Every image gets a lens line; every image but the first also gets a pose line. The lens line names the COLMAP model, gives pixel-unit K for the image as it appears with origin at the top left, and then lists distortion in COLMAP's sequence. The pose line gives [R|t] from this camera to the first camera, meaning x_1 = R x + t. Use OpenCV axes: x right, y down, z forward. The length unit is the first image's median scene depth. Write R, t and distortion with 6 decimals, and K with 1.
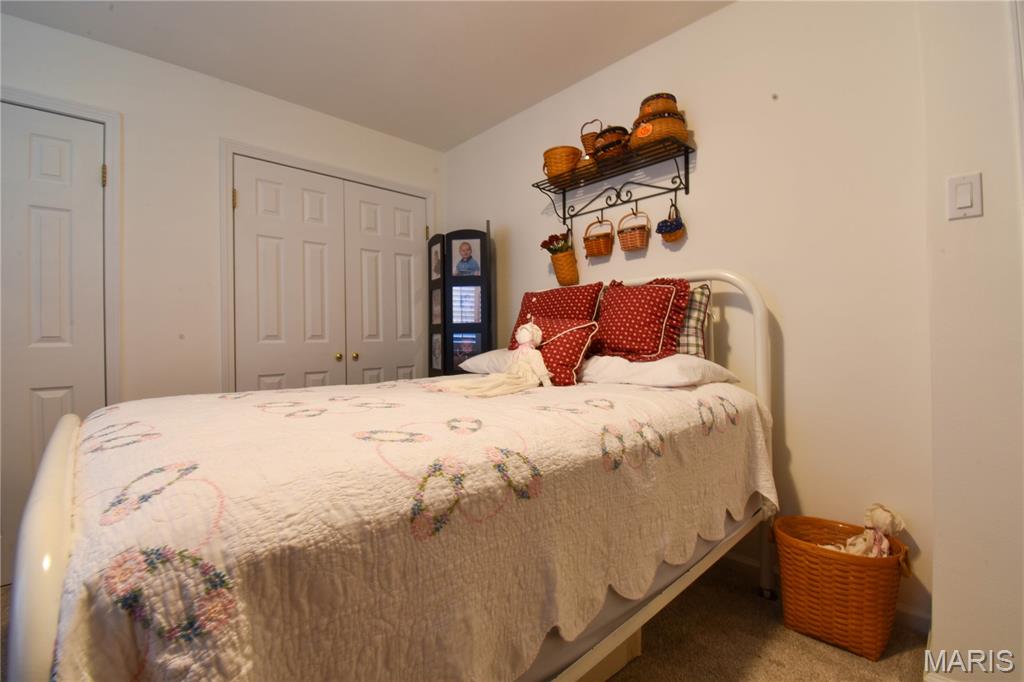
lens RADIAL K [[451.1, 0, 514.1], [0, 451.1, 336.4], [0, 0, 1]] dist [0.019104, -0.023041]
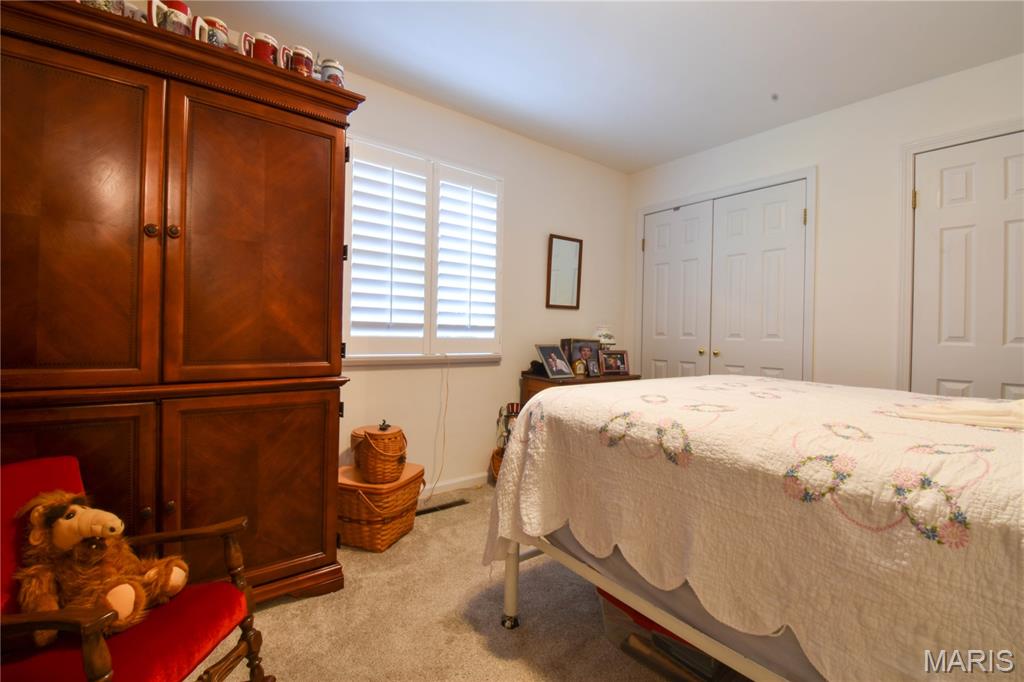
lens RADIAL K [[447.2, 0, 514.8], [0, 447.2, 336.4], [0, 0, 1]] dist [0.019959, -0.023907]
pose [[-0.106439, 0.017993, -0.994156, 1.286728], [-0.014690, 0.999699, 0.019666, -0.021926], [0.994211, 0.016697, -0.106142, 0.645764]]
